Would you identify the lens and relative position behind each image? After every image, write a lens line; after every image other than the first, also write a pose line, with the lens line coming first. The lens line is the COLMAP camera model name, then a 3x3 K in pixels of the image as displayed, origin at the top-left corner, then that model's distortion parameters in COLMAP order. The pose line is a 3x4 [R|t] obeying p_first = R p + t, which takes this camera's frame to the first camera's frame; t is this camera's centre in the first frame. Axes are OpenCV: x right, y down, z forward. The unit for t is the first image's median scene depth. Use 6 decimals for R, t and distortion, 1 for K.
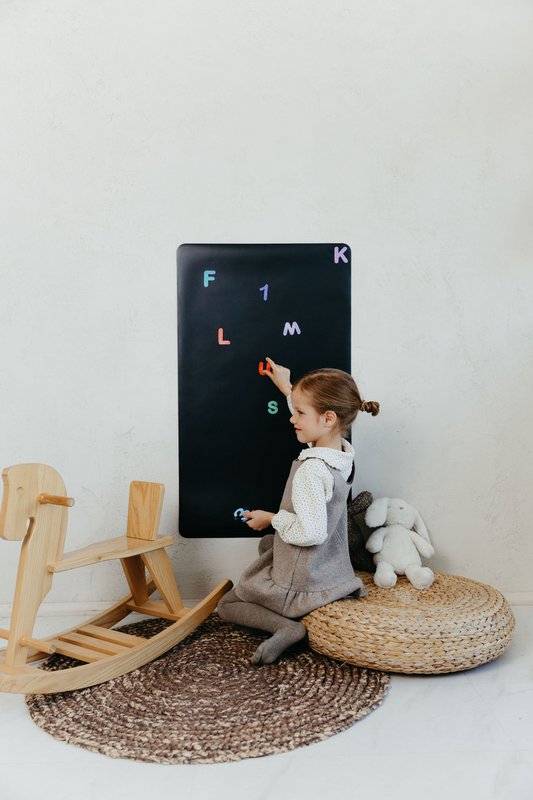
lens RADIAL K [[743.2, 0, 266.5], [0, 743.2, 400.0], [0, 0, 1]] dist [0.003621, -0.006472]
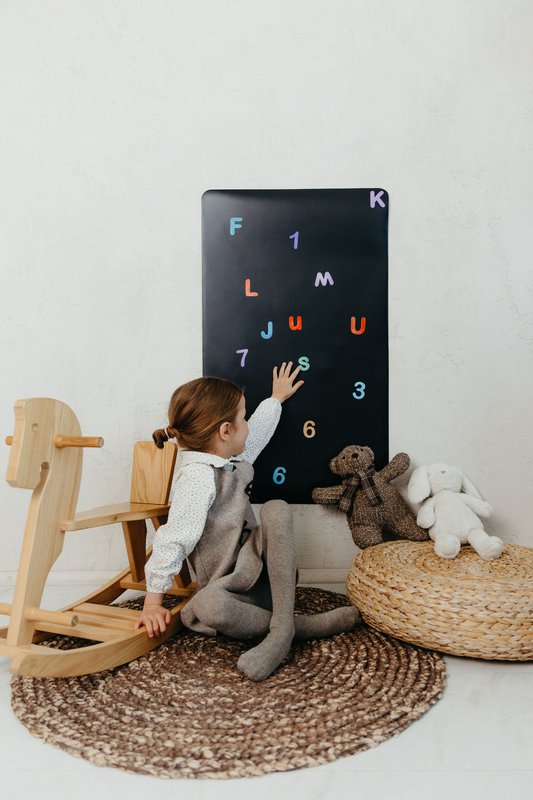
lens RADIAL K [[612.8, 0, 266.5], [0, 612.8, 400.0], [0, 0, 1]] dist [-0.004112, -0.007062]
pose [[0.998952, 0.001353, -0.045740, -0.003914], [-0.002514, 0.999676, -0.025327, 0.105179], [0.045691, 0.025416, 0.998632, 0.324456]]
